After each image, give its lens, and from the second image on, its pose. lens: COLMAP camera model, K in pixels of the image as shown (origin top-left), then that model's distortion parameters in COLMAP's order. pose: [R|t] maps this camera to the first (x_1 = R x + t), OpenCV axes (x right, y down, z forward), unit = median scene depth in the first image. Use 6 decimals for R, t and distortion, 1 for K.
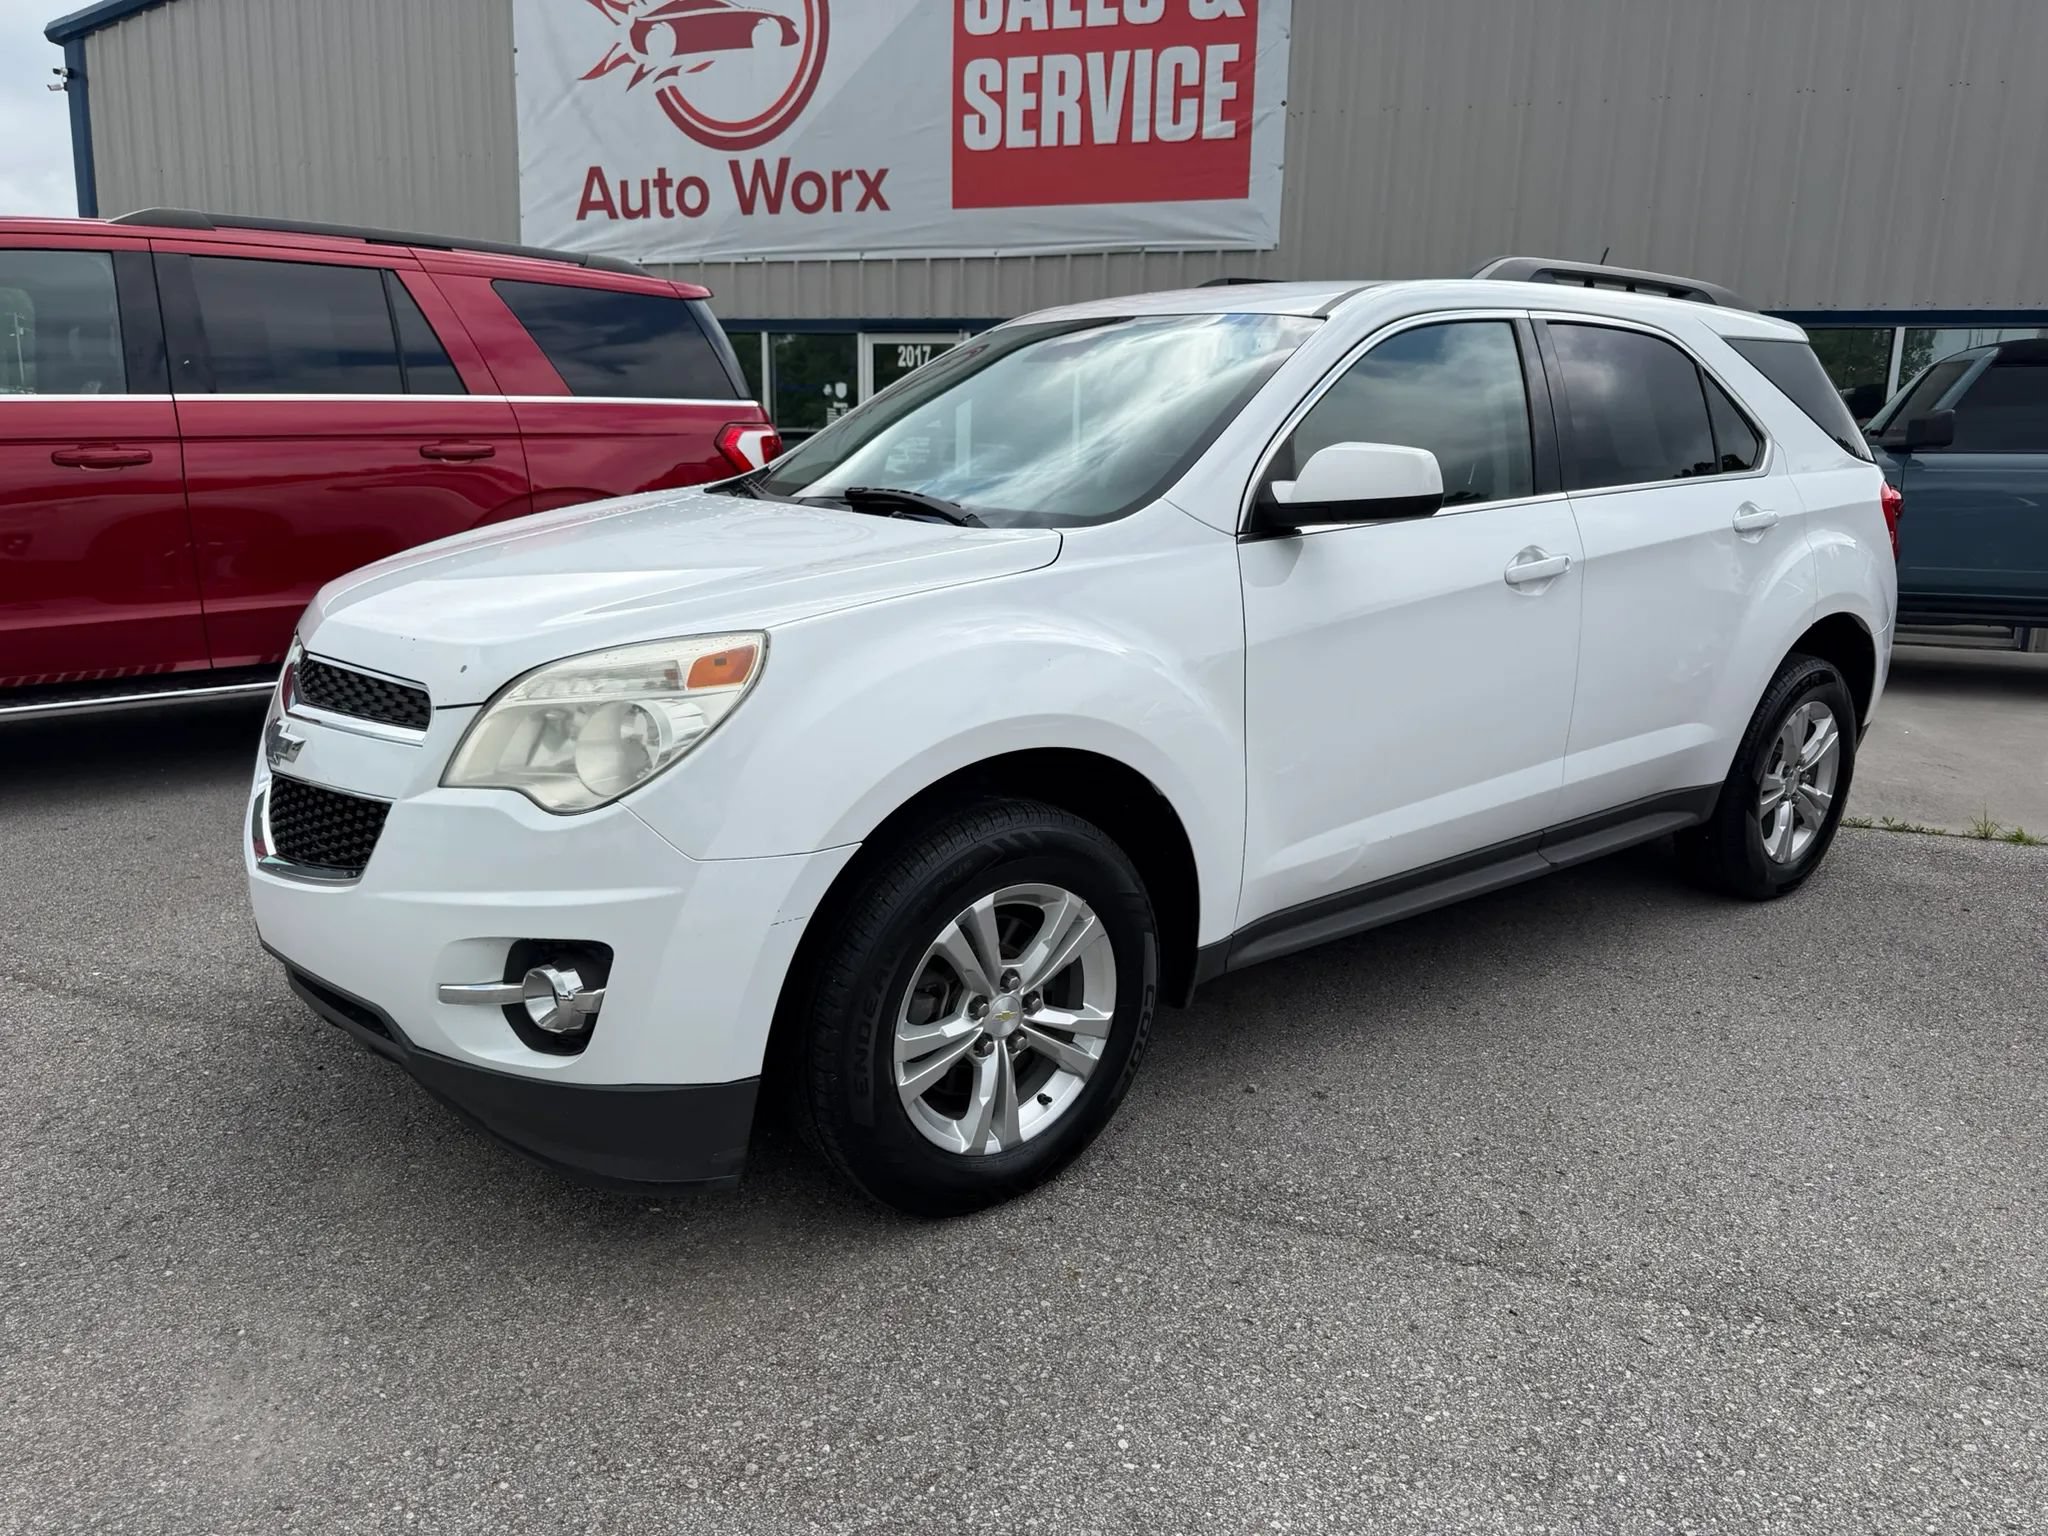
lens RADIAL K [[1473.4, 0, 1028.9], [0, 1473.4, 765.7], [0, 0, 1]] dist [0.001692, -0.006915]
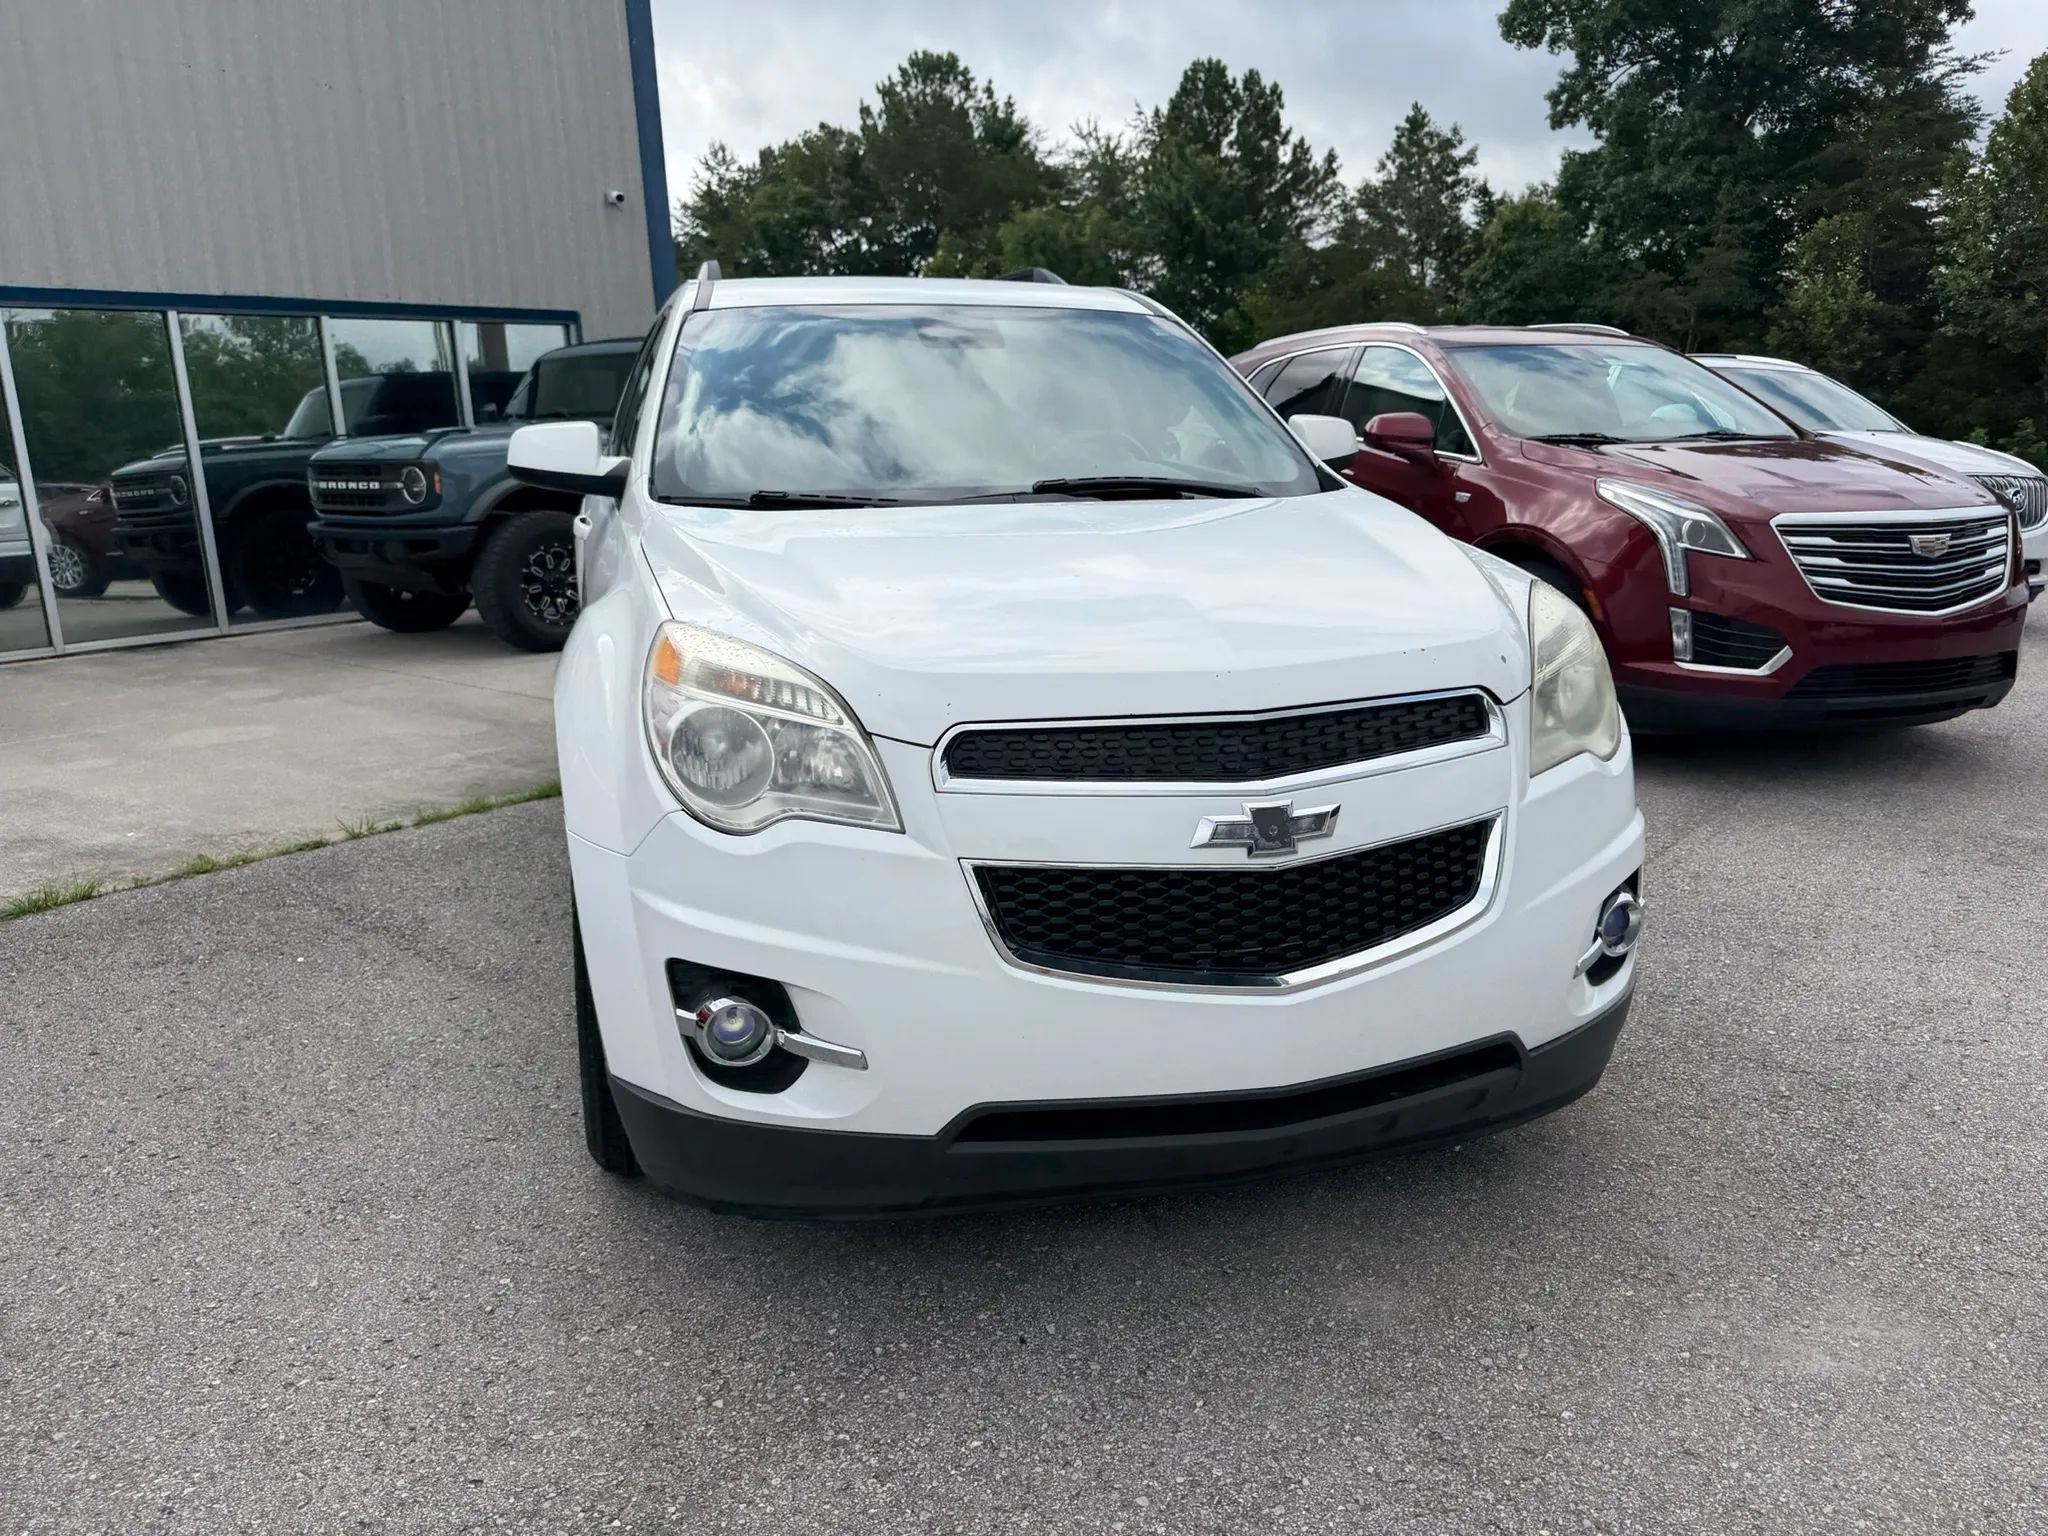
lens RADIAL K [[1473.4, 0, 1028.9], [0, 1473.4, 765.7], [0, 0, 1]] dist [0.001692, -0.006915]
pose [[0.376522, -0.240156, 0.894738, -0.622584], [0.231734, 0.959526, 0.160028, -0.101643], [-0.896956, 0.147087, 0.416935, 0.393659]]
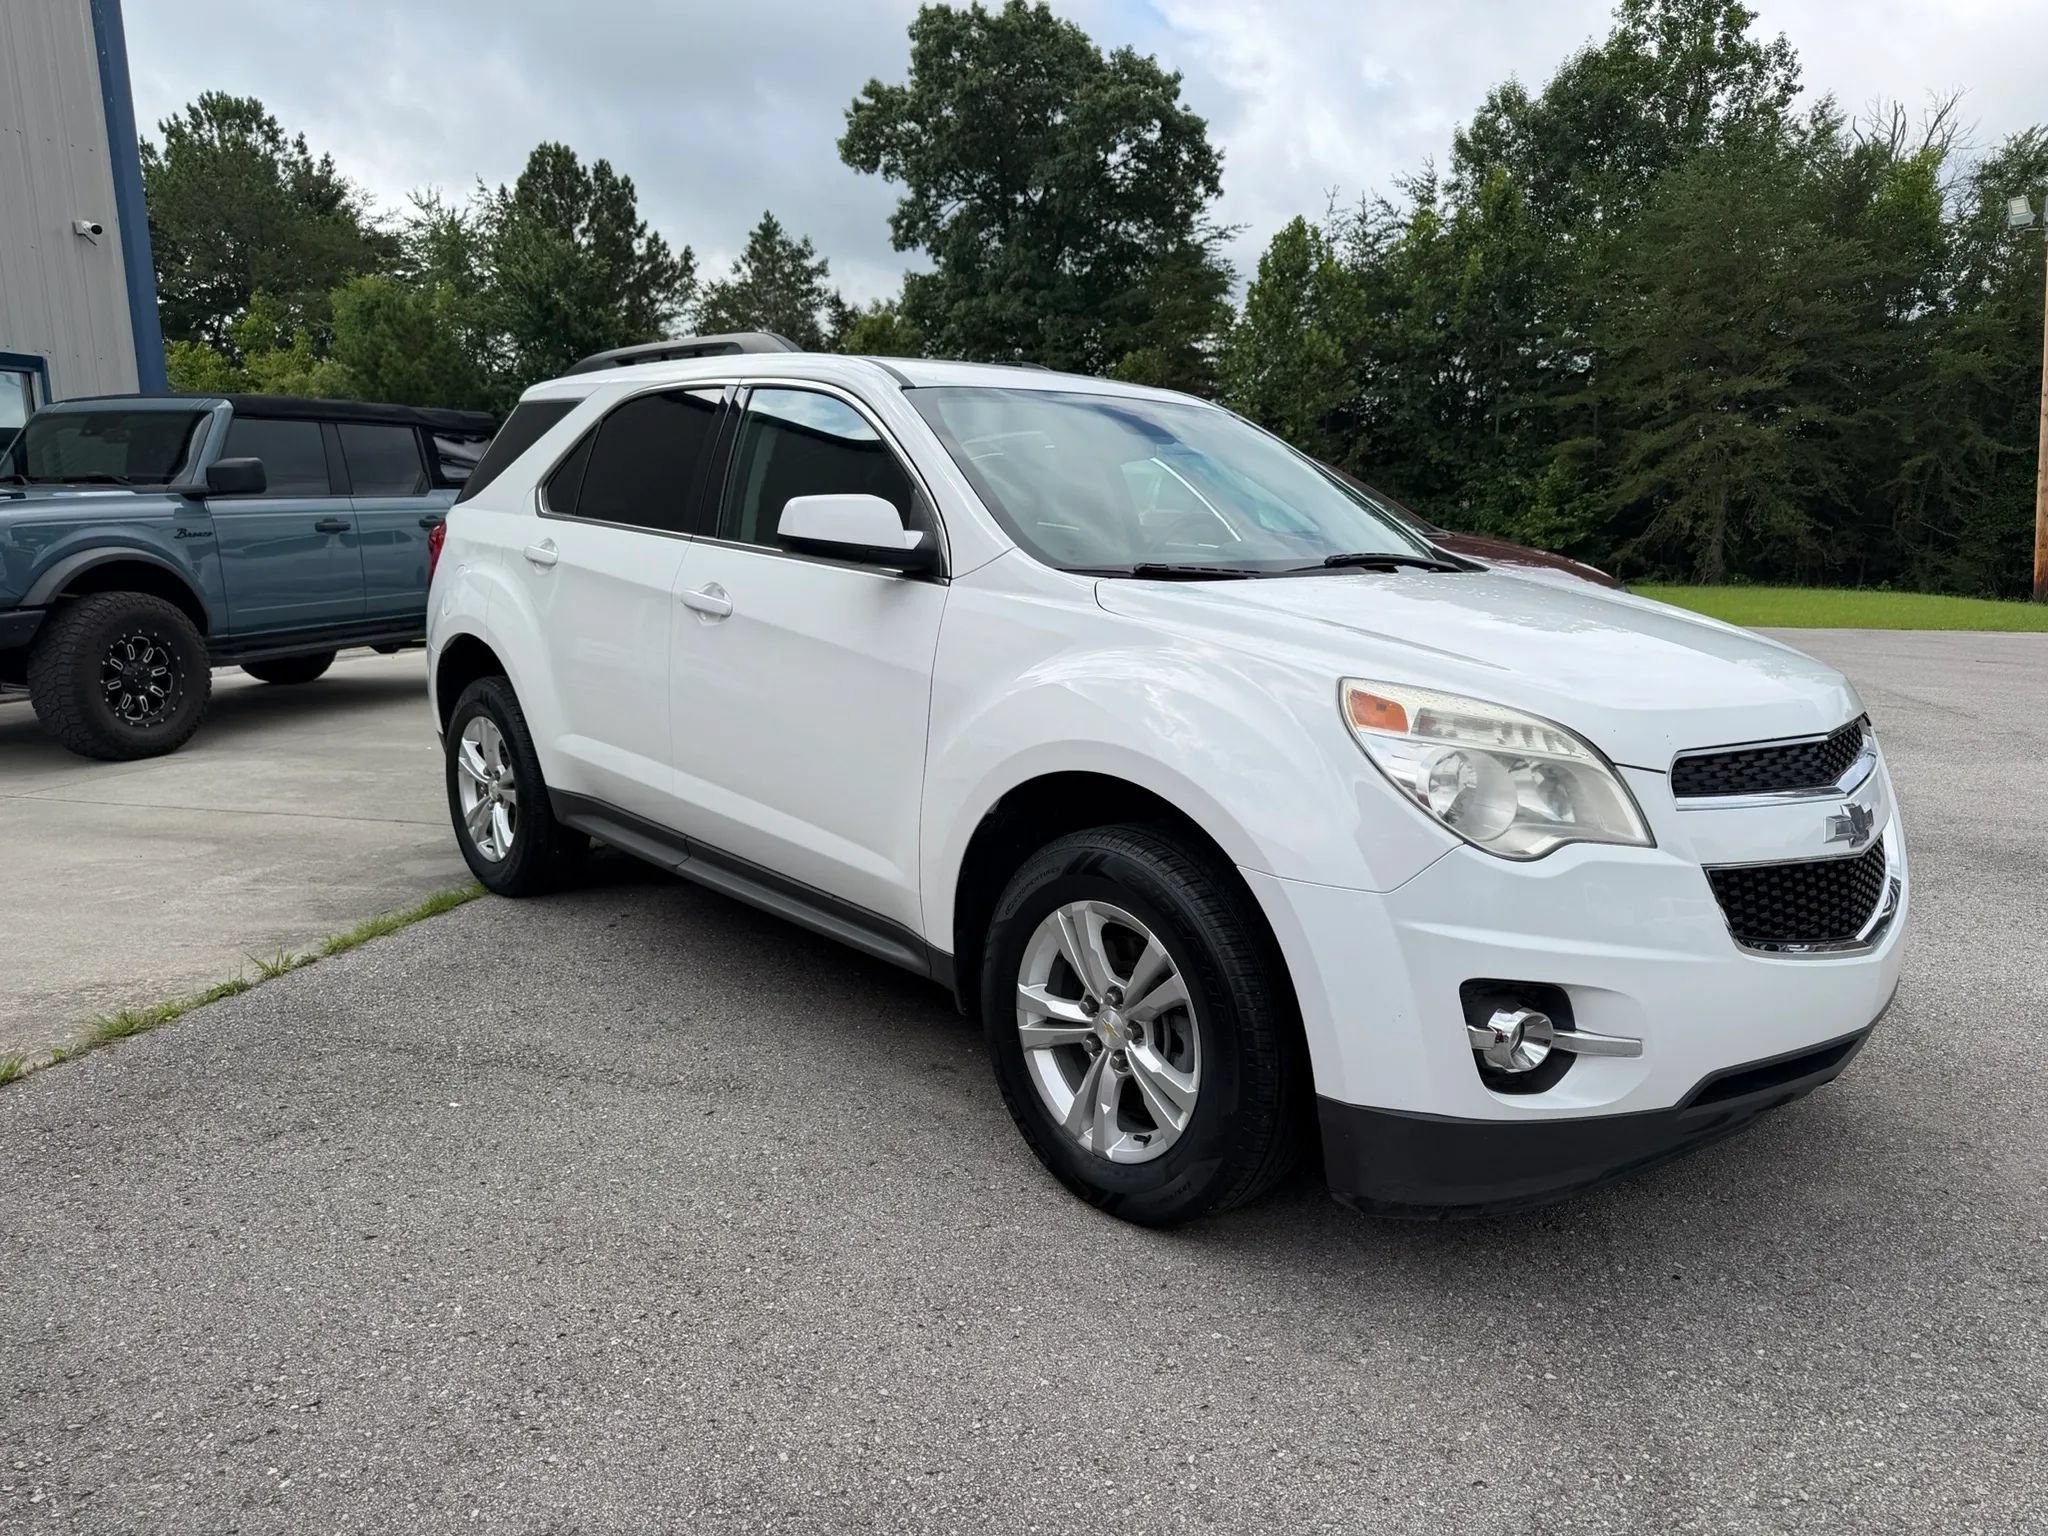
lens RADIAL K [[1474.6, 0, 1030.6], [0, 1474.6, 773.8], [0, 0, 1]] dist [0.011899, -0.020288]
pose [[-0.058851, -0.198620, 0.978308, -0.723176], [0.210557, 0.955489, 0.206653, -0.186424], [-0.975808, 0.218152, -0.014410, 0.776542]]
